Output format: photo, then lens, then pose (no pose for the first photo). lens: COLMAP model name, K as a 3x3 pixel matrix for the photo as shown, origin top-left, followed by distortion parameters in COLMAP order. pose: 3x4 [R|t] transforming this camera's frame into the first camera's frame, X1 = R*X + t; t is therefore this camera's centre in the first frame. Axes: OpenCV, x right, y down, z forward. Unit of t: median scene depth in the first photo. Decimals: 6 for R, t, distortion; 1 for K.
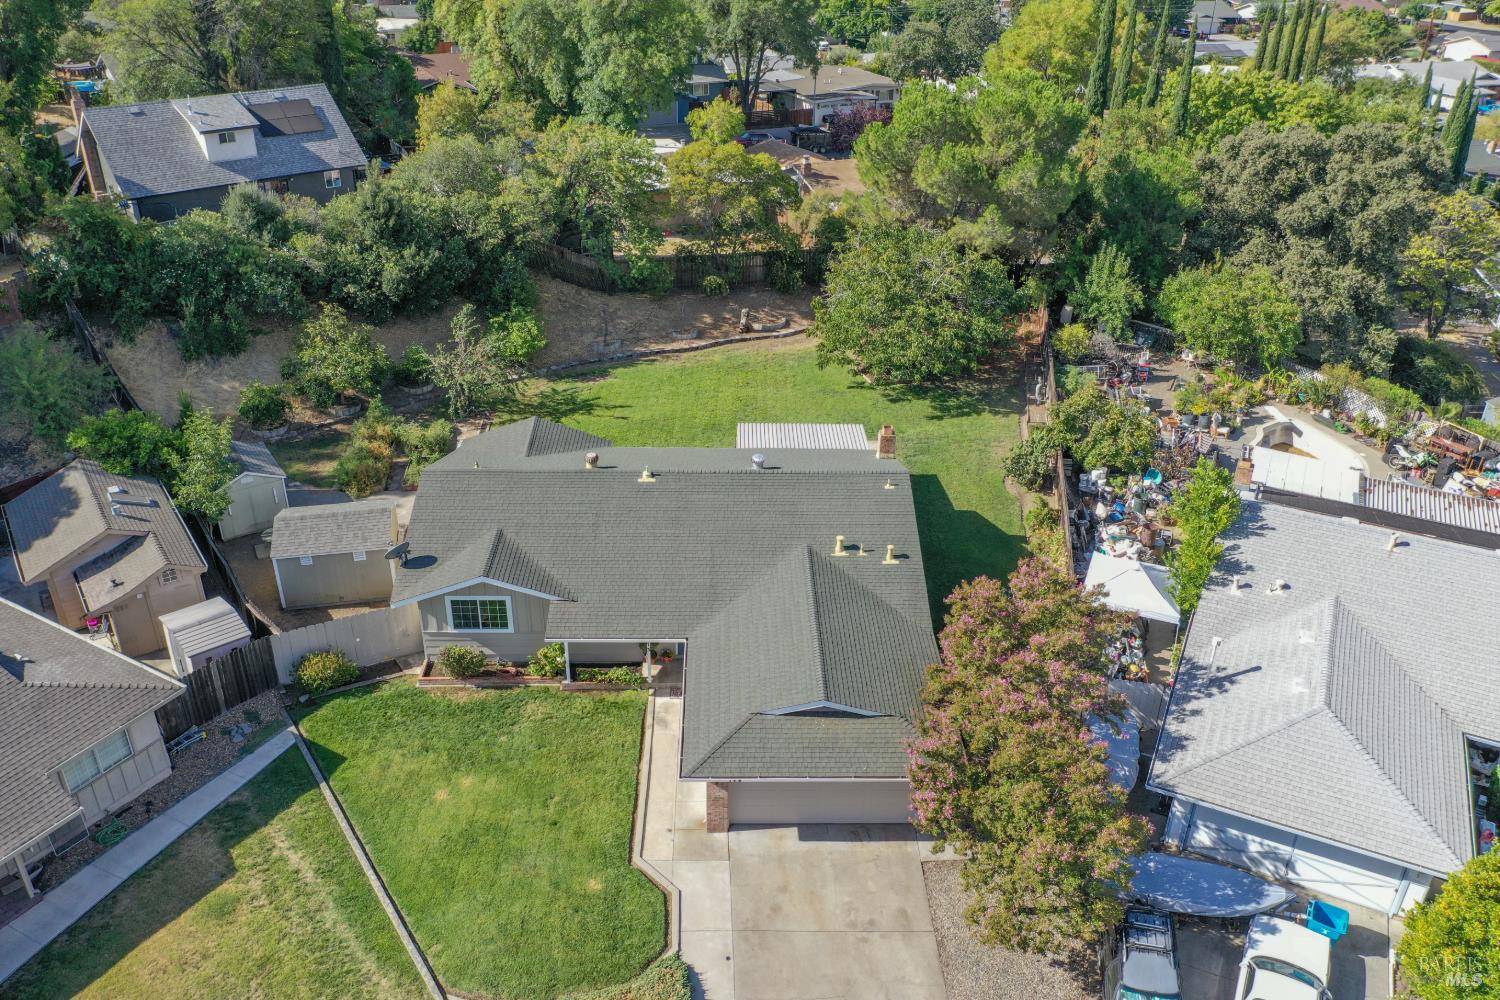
lens RADIAL K [[1180.5, 0, 750.0], [0, 1180.5, 500.0], [0, 0, 1]] dist [-0.011087, 0.000841]
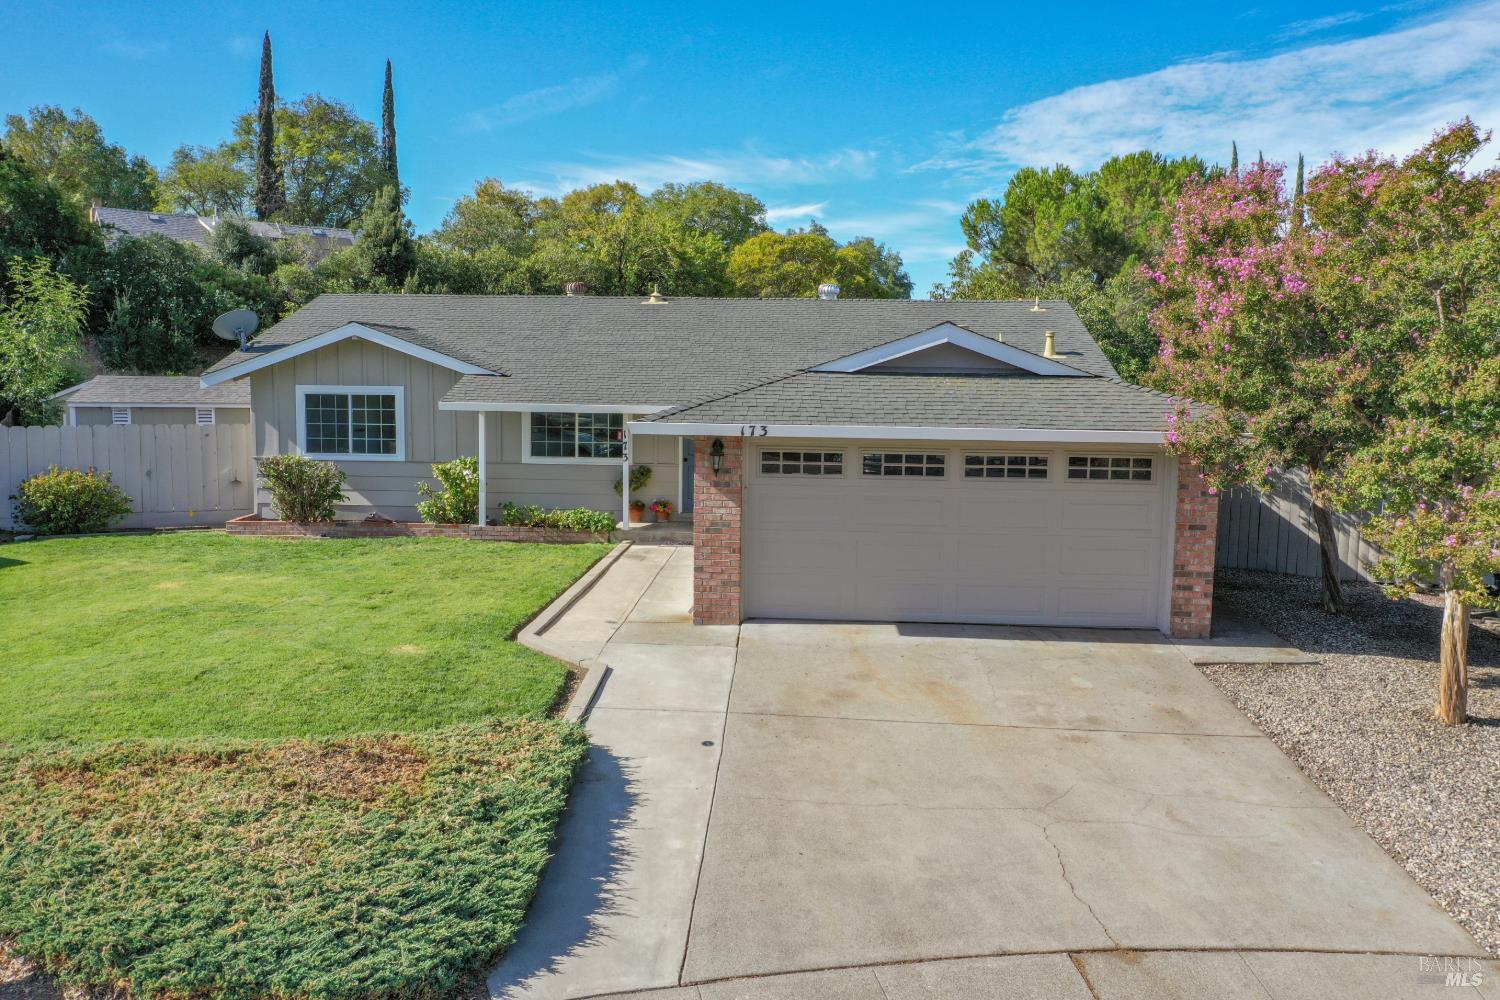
lens RADIAL K [[1180.5, 0, 750.0], [0, 1180.5, 500.0], [0, 0, 1]] dist [-0.011087, 0.000841]
pose [[0.996841, 0.009462, -0.078852, 0.017281], [-0.038810, 0.924282, -0.379733, 0.349060], [0.069288, 0.381594, 0.921730, 0.484551]]
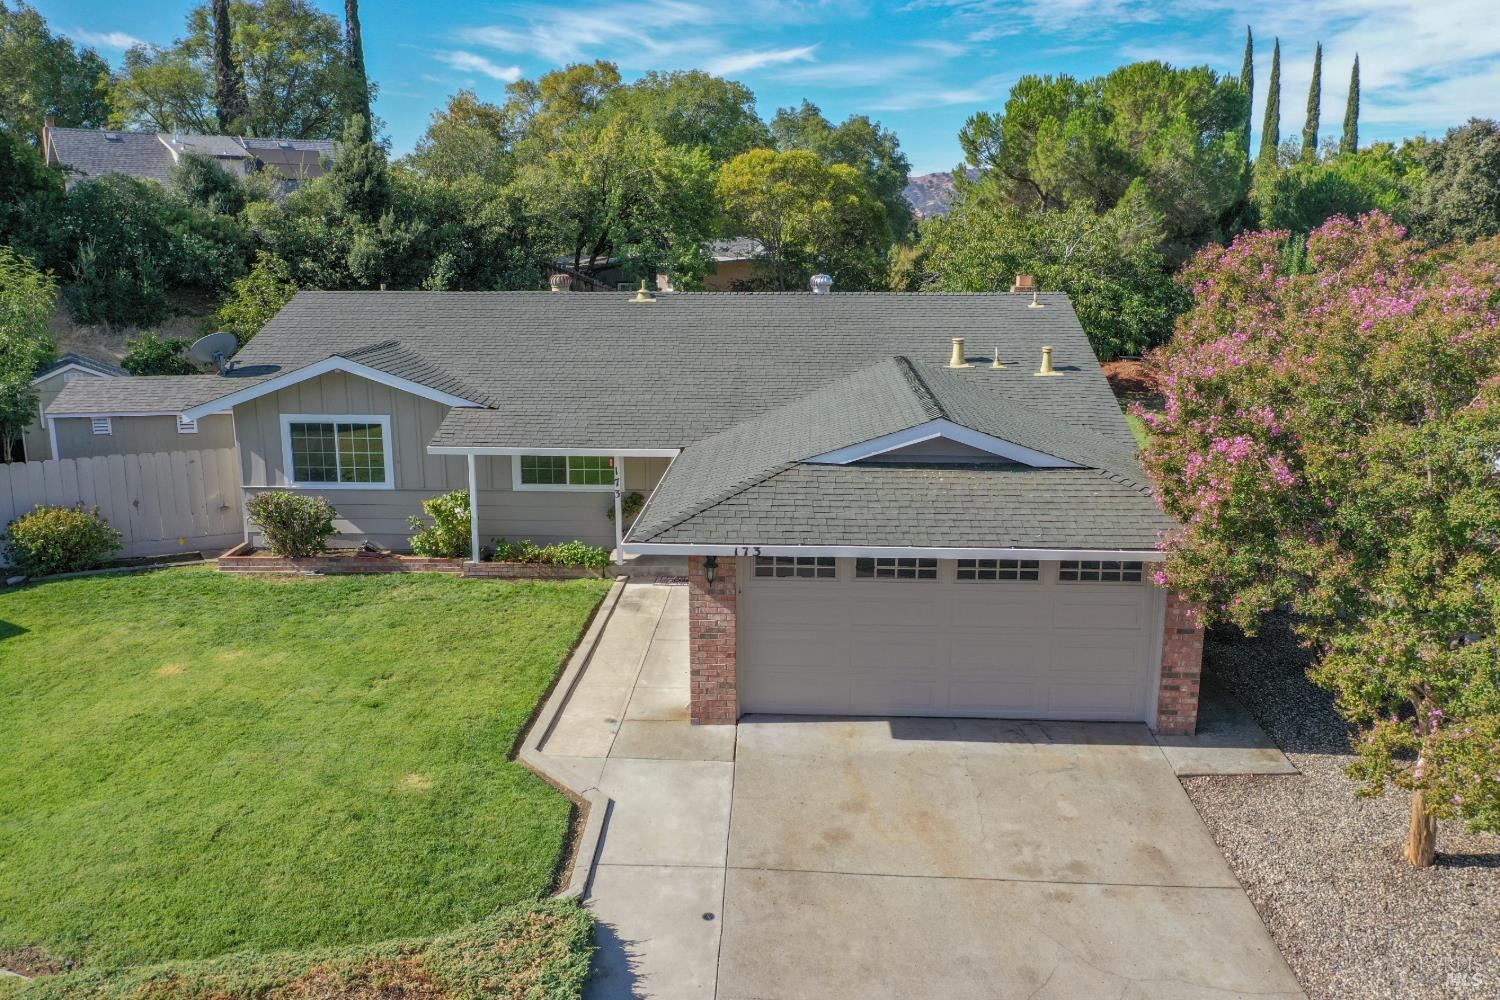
lens RADIAL K [[1213.2, 0, 750.0], [0, 1213.2, 500.0], [0, 0, 1]] dist [-0.008691, -0.003428]
pose [[0.997323, 0.002242, -0.073092, 0.017908], [-0.022311, 0.961202, -0.274942, 0.279829], [0.069640, 0.275837, 0.958678, 0.446998]]
